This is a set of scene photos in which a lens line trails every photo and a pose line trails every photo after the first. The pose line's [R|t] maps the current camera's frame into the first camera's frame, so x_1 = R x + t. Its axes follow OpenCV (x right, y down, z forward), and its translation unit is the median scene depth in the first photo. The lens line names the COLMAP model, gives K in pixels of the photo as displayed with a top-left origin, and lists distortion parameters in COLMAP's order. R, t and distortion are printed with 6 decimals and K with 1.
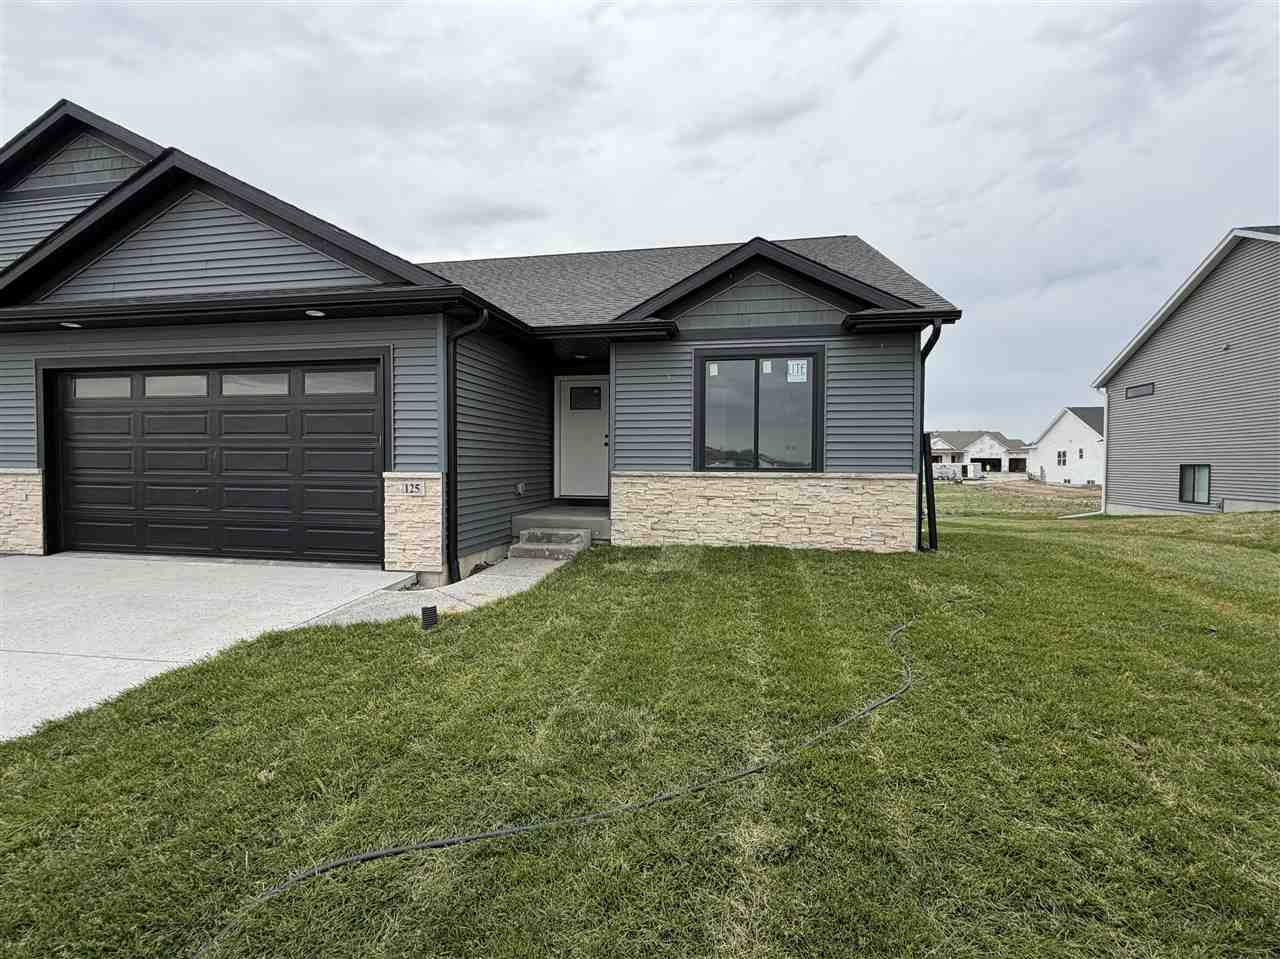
lens RADIAL K [[594.0, 0, 640.4], [0, 594.0, 482.8], [0, 0, 1]] dist [-0.002288, 0.003107]
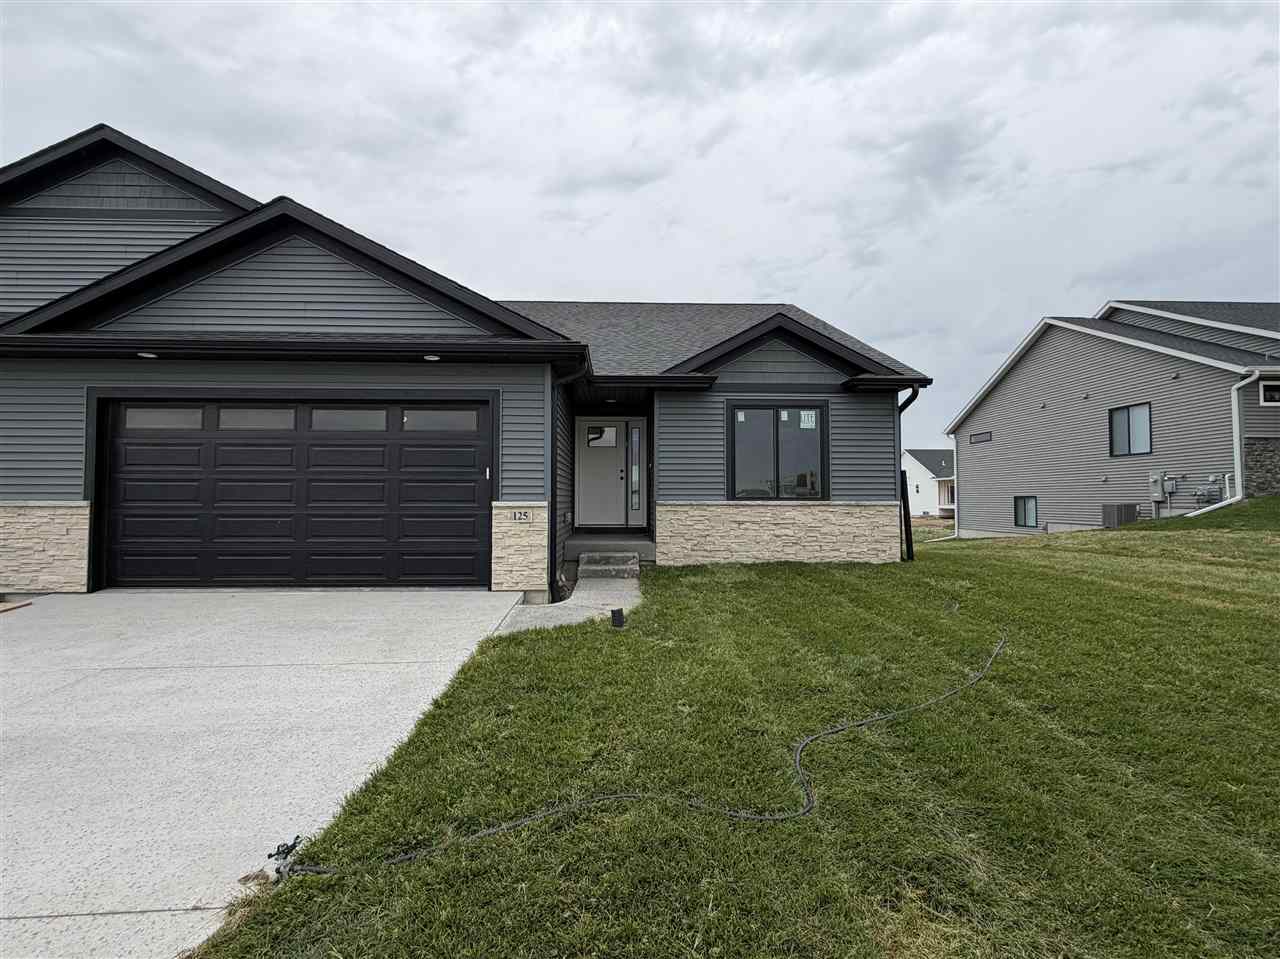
lens RADIAL K [[594.0, 0, 619.6], [0, 594.0, 473.8], [0, 0, 1]] dist [-0.002288, 0.003107]
pose [[0.975202, 0.004954, 0.221262, -0.389867], [0.012405, 0.996954, -0.076996, 0.016646], [-0.220970, 0.077832, 0.972170, -0.115598]]
